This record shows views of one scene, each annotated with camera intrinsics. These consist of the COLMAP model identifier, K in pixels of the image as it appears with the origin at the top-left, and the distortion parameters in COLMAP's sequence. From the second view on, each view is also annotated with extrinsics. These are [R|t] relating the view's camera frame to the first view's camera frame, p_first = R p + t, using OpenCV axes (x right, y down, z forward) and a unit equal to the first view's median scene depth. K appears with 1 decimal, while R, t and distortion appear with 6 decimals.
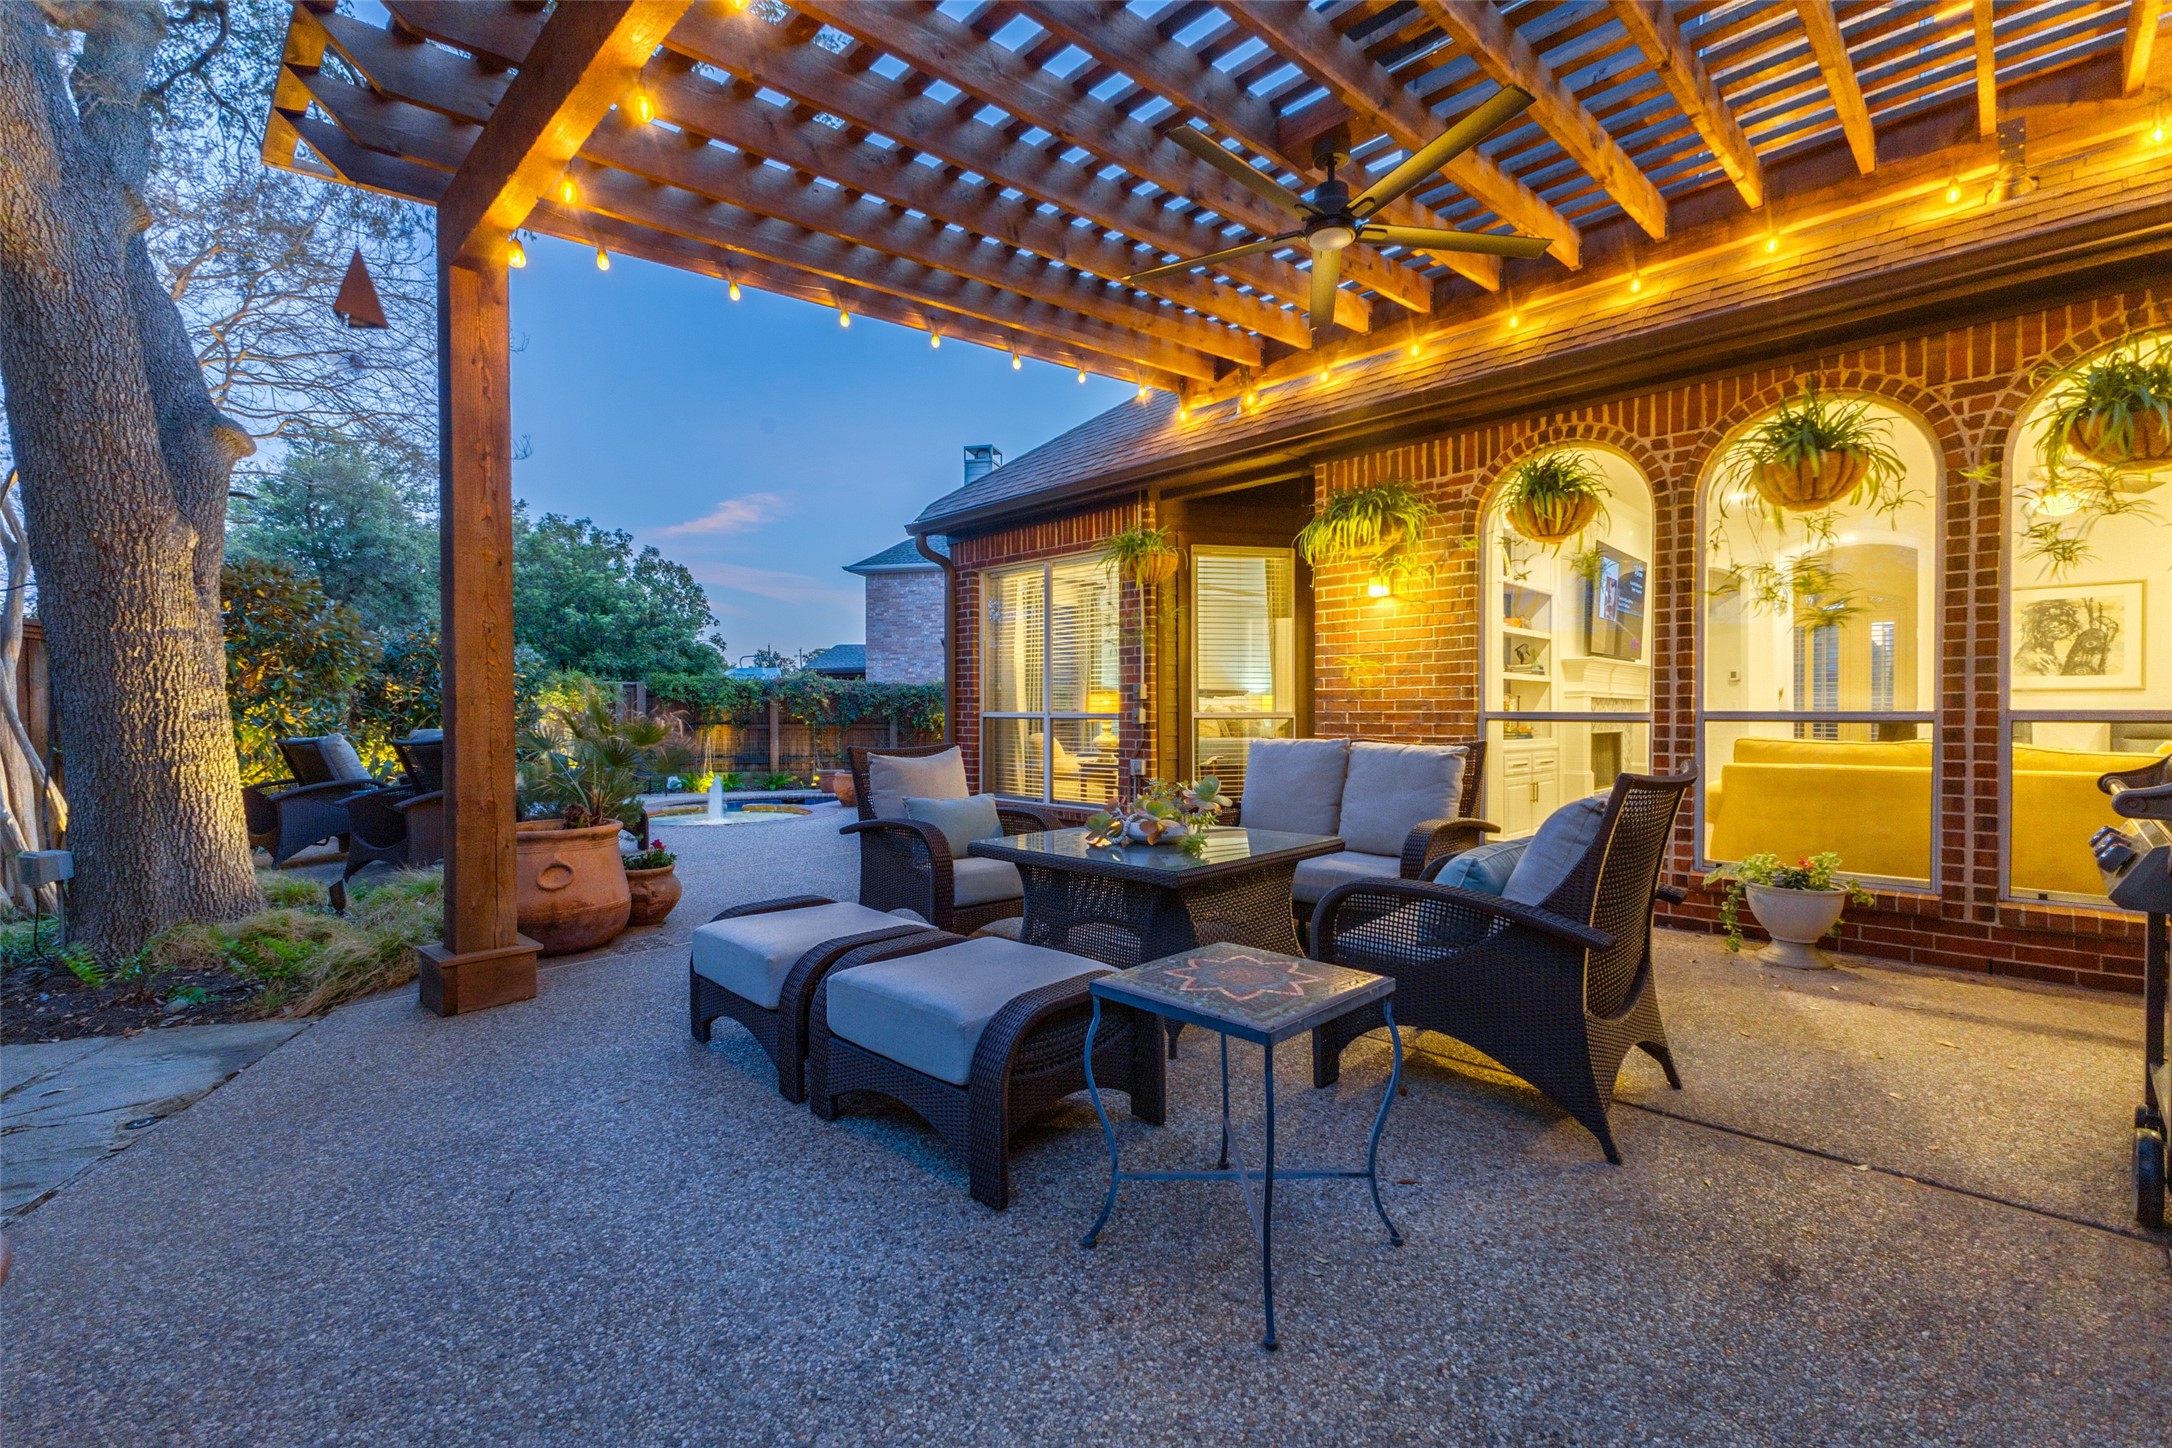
lens RADIAL K [[932.9, 0, 1087.8], [0, 932.9, 719.6], [0, 0, 1]] dist [0.013090, 0.000260]
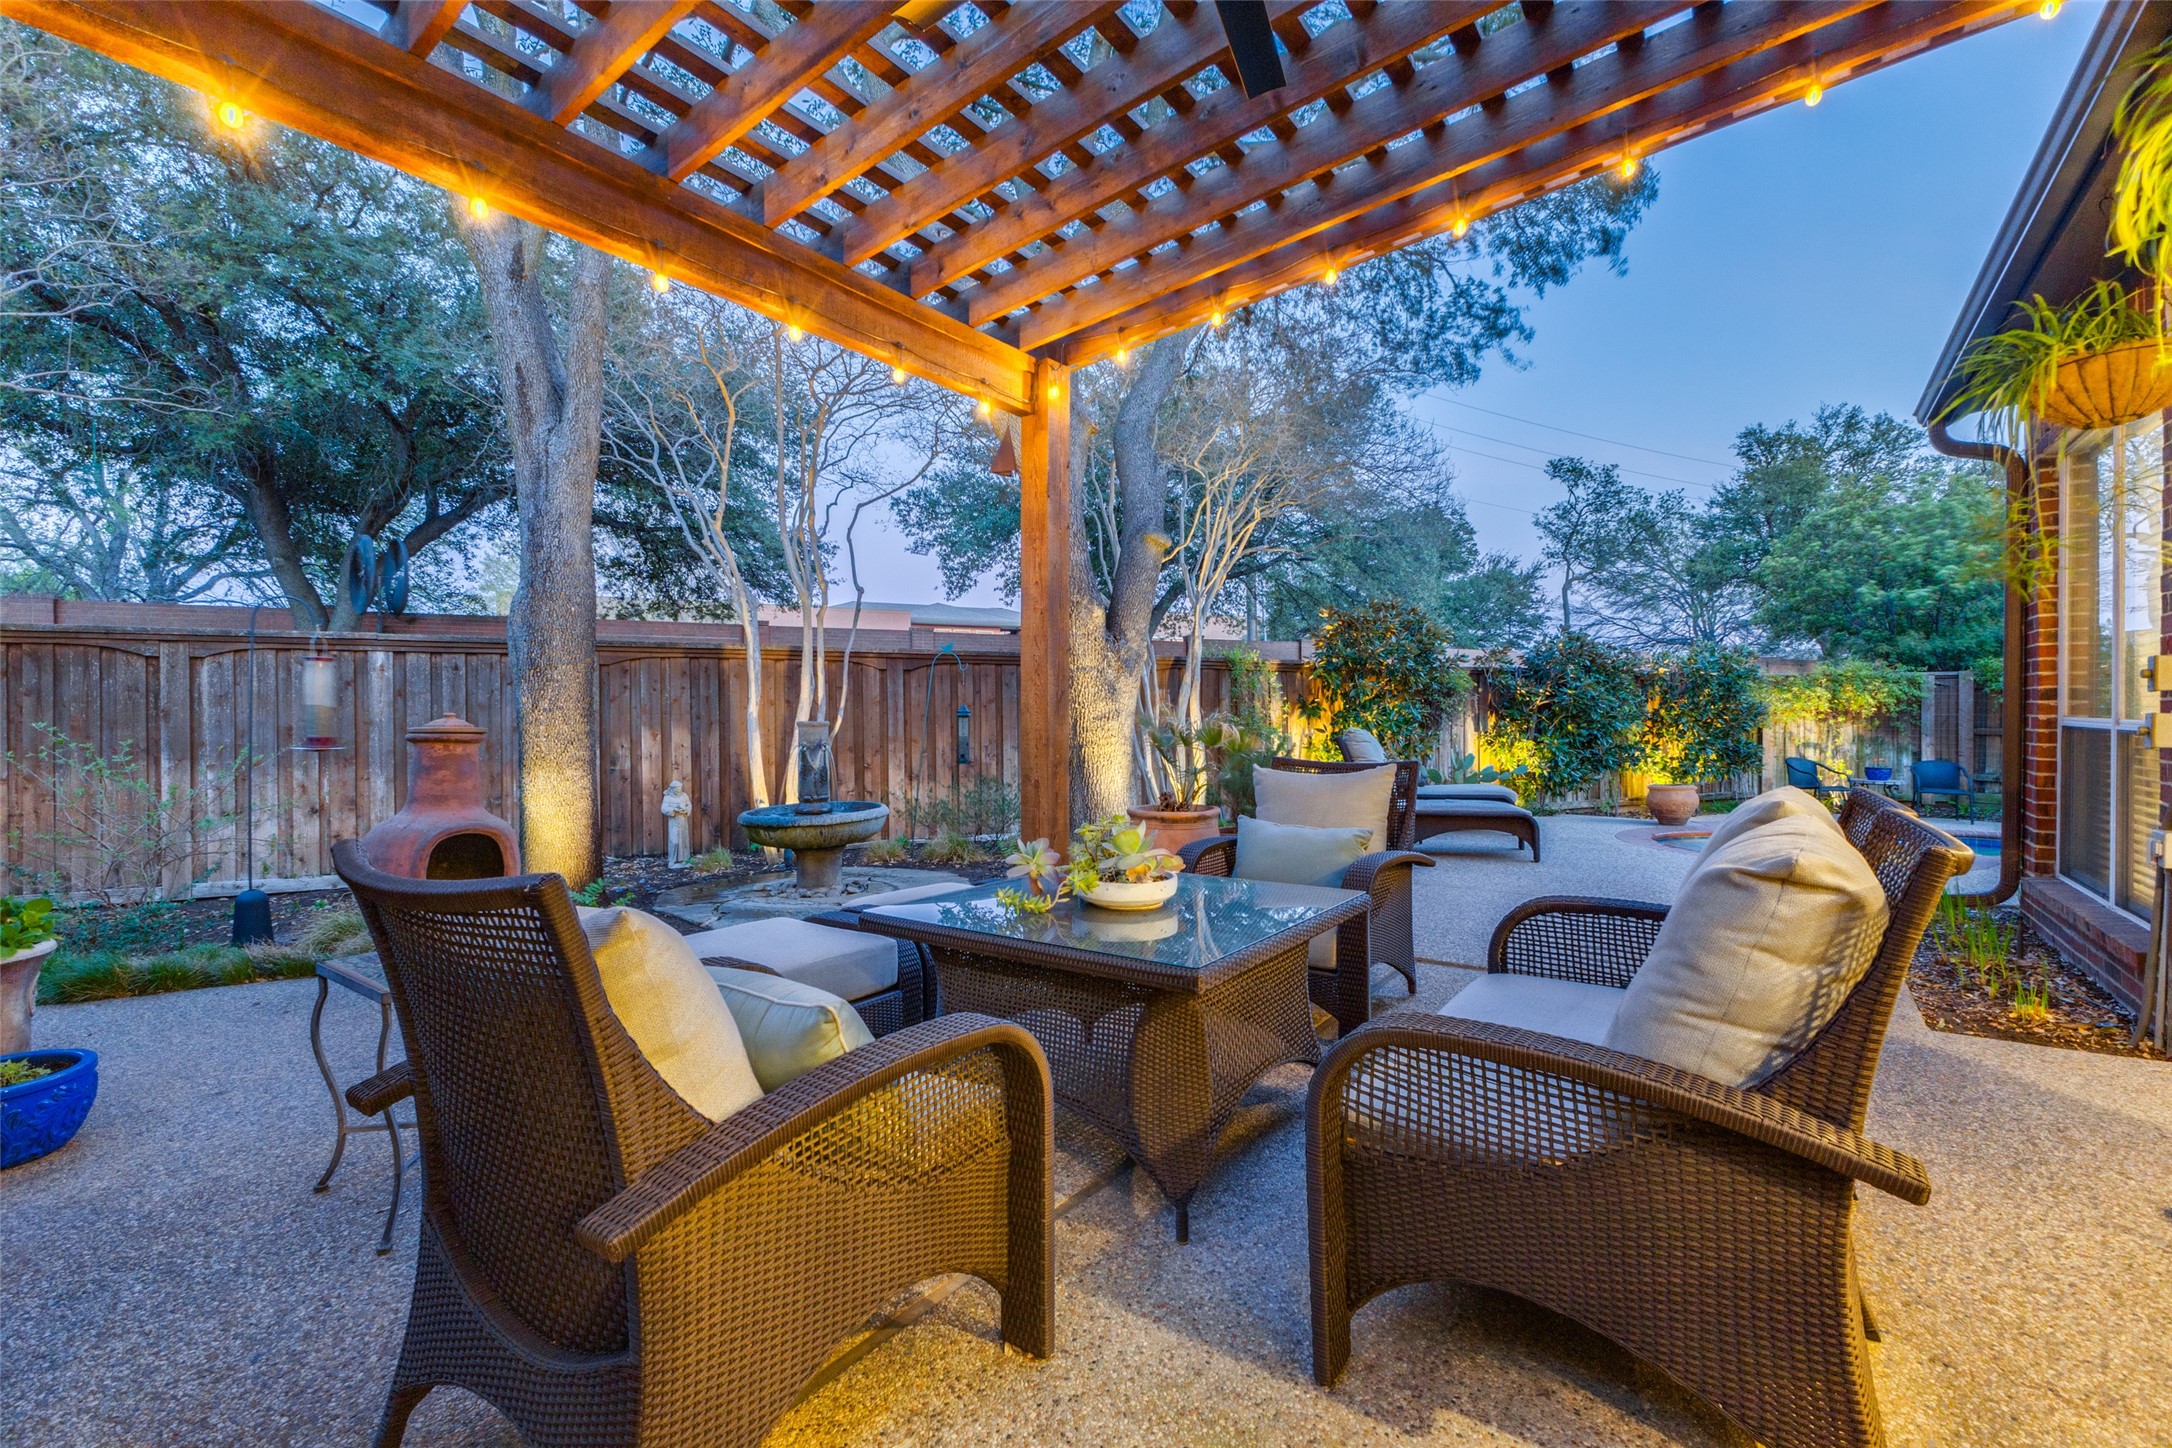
lens RADIAL K [[932.9, 0, 1078.7], [0, 932.9, 719.9], [0, 0, 1]] dist [0.013090, 0.000260]
pose [[0.140499, 0.013078, -0.989994, 0.174657], [-0.008650, 0.999891, 0.011981, -0.003621], [0.990043, 0.006880, 0.140597, 0.173016]]
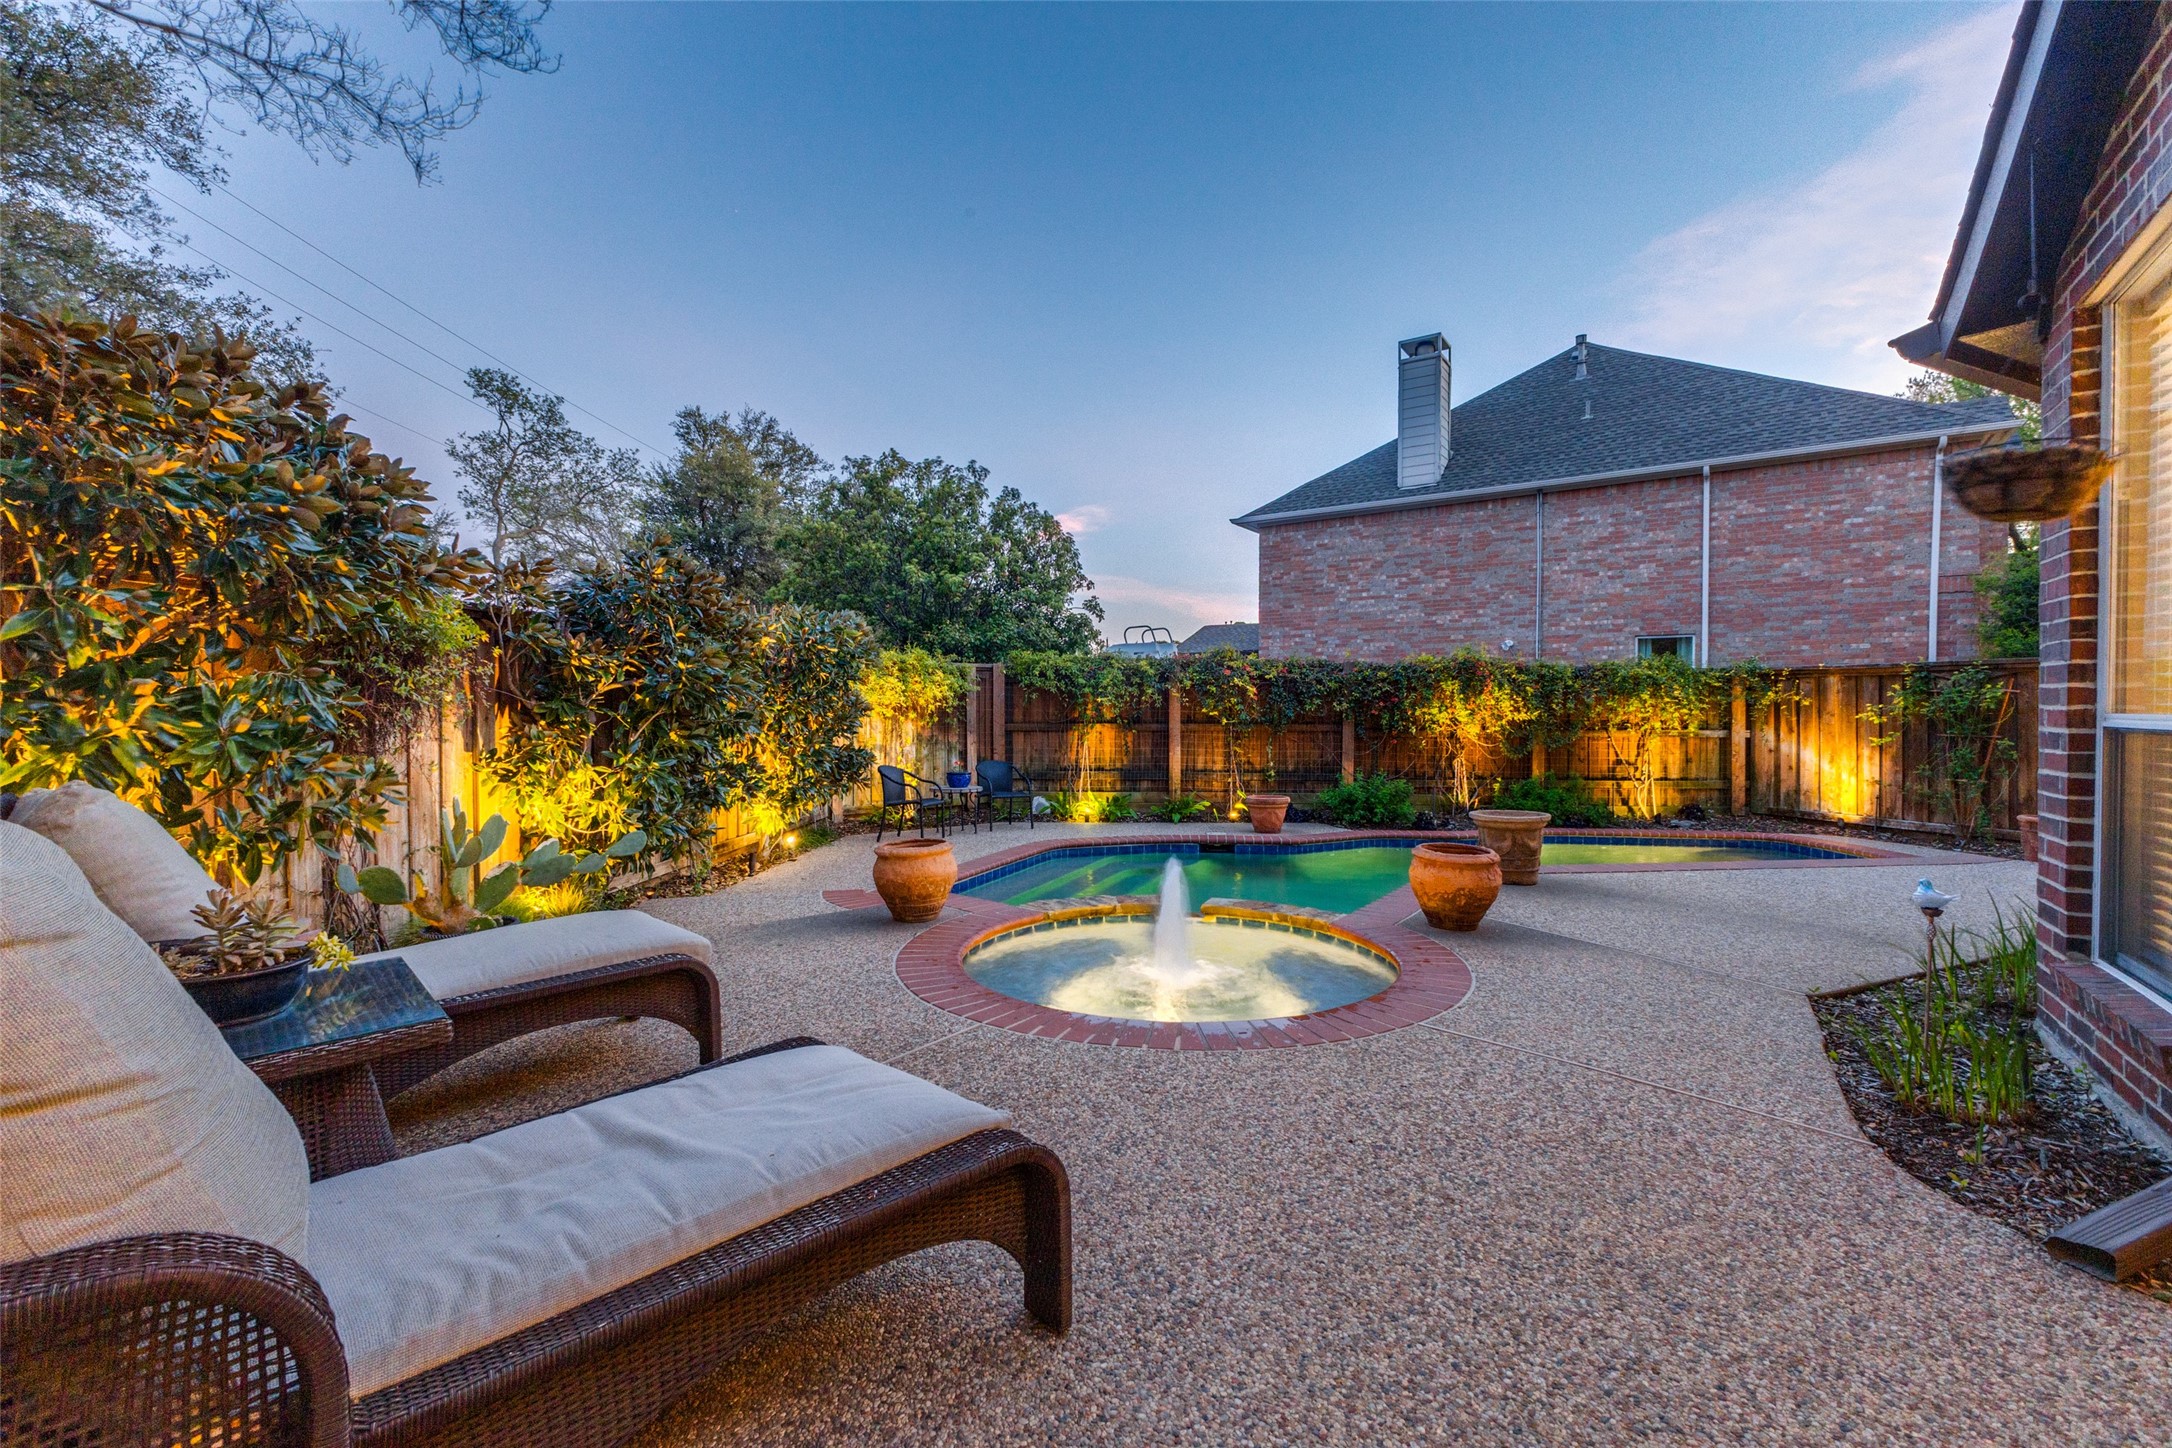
lens RADIAL K [[932.9, 0, 1084.9], [0, 932.9, 717.3], [0, 0, 1]] dist [0.013090, 0.000260]
pose [[0.939807, 0.004323, -0.341679, -0.165249], [-0.003206, 0.999988, 0.003834, -0.002090], [0.341691, -0.002508, 0.939809, 0.338723]]
